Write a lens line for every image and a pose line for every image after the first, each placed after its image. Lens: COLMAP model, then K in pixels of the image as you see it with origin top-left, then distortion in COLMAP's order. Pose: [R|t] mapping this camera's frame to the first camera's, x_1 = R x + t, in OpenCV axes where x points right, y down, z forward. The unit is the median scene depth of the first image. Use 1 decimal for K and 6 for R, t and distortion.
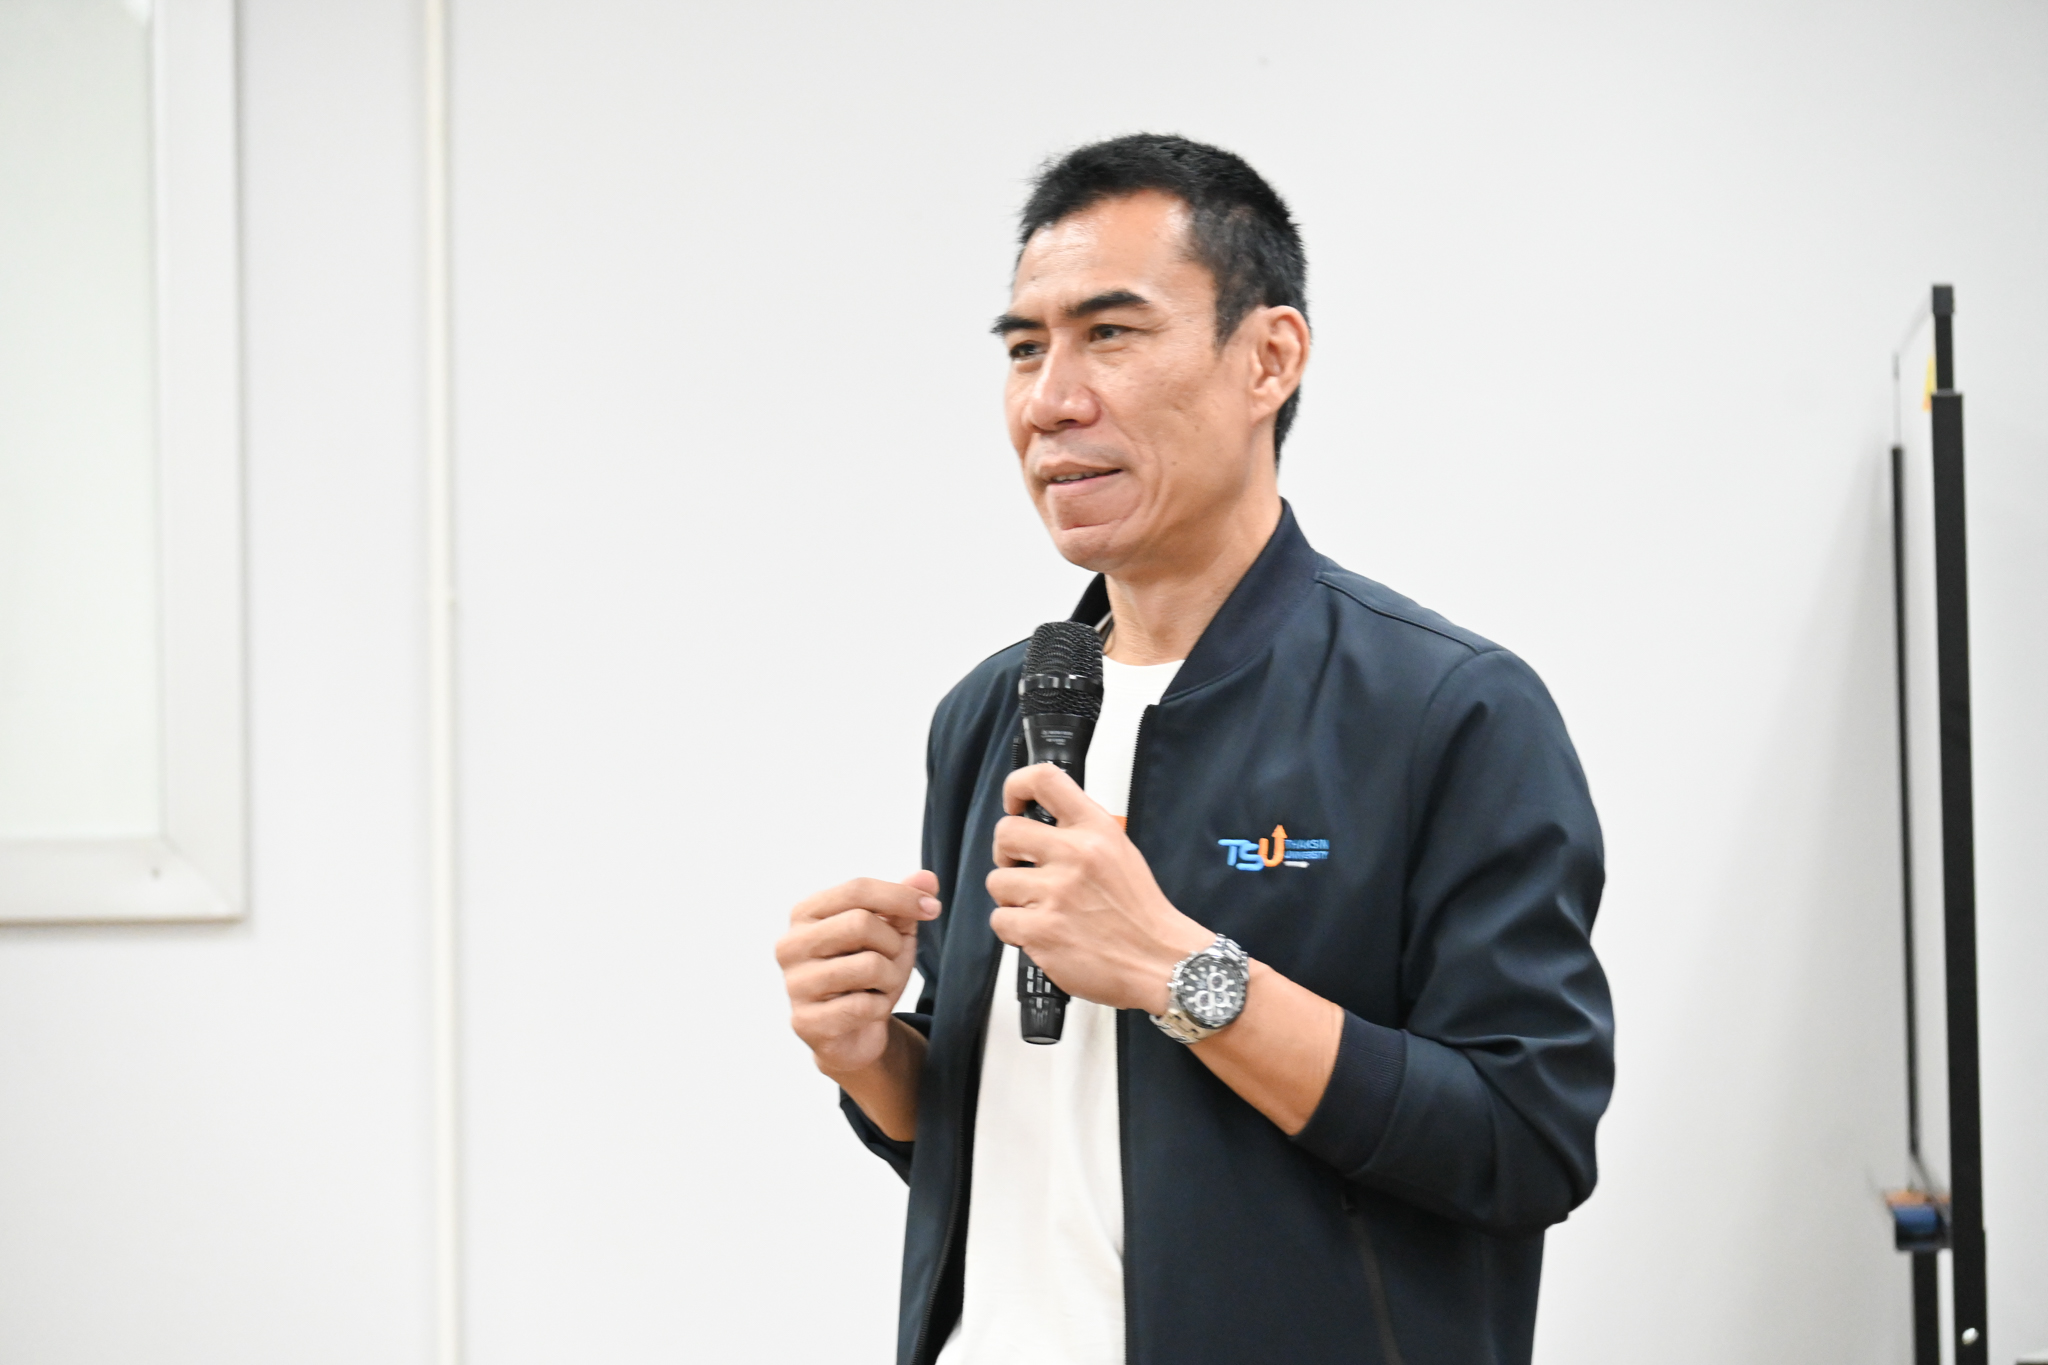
lens RADIAL K [[8539.8, 0, 1023.0], [0, 8539.8, 681.8], [0, 0, 1]] dist [-0.574458, 0.000000]
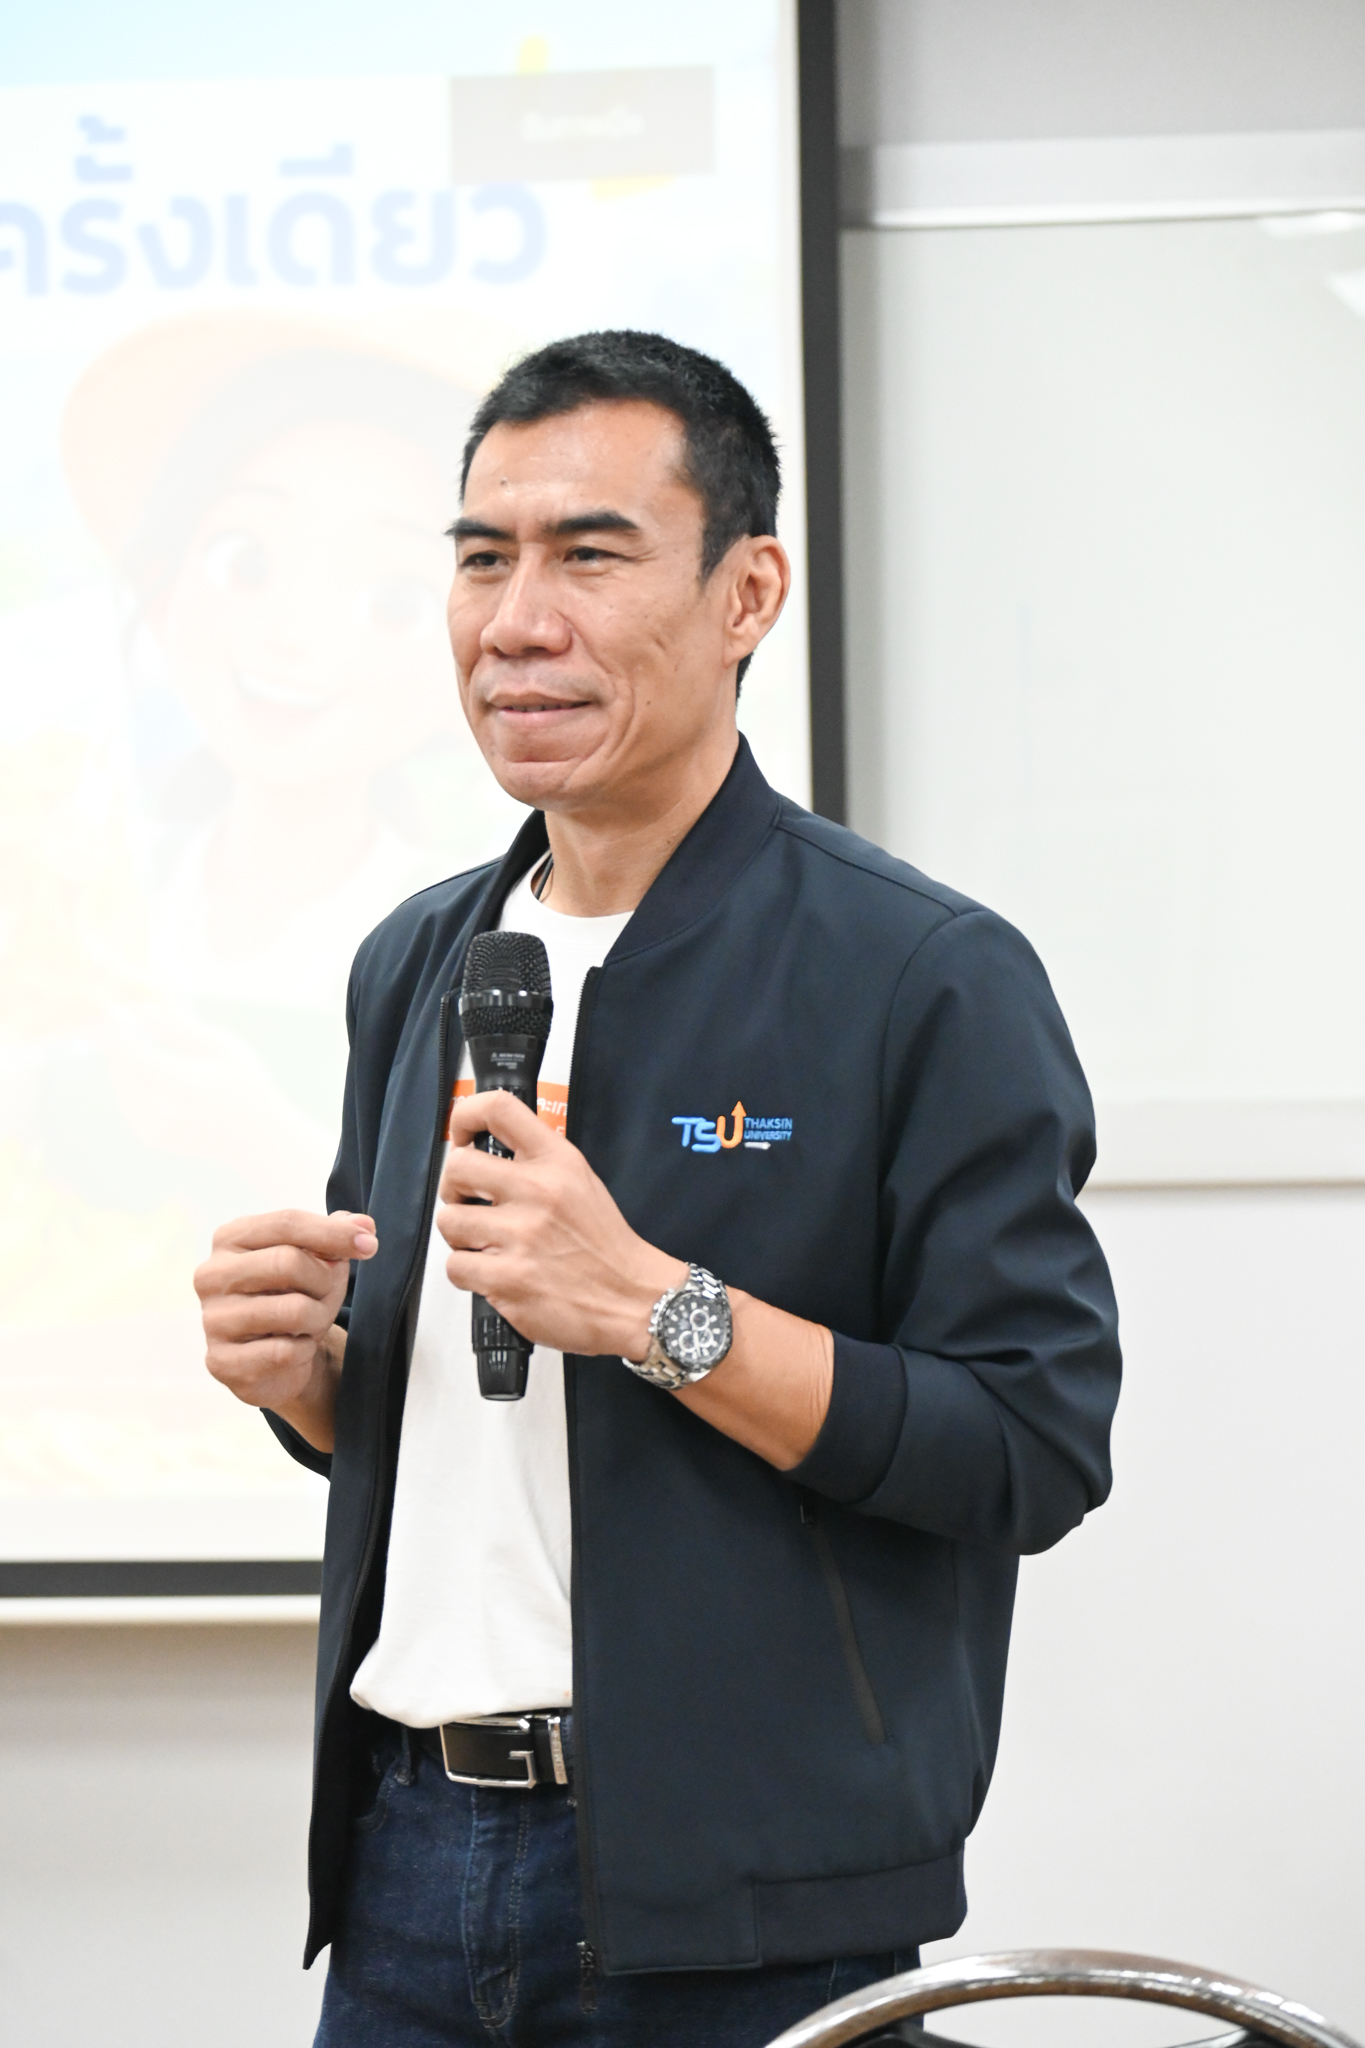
lens RADIAL K [[8539.8, 0, 682.9], [0, 8539.8, 1022.7], [0, 0, 1]] dist [-0.574458, 0.000000]
pose [[0.999541, 0.007025, 0.029464, -0.003777], [-0.007421, 0.999883, 0.013354, -0.005058], [-0.029367, -0.013566, 0.999477, 0.114148]]
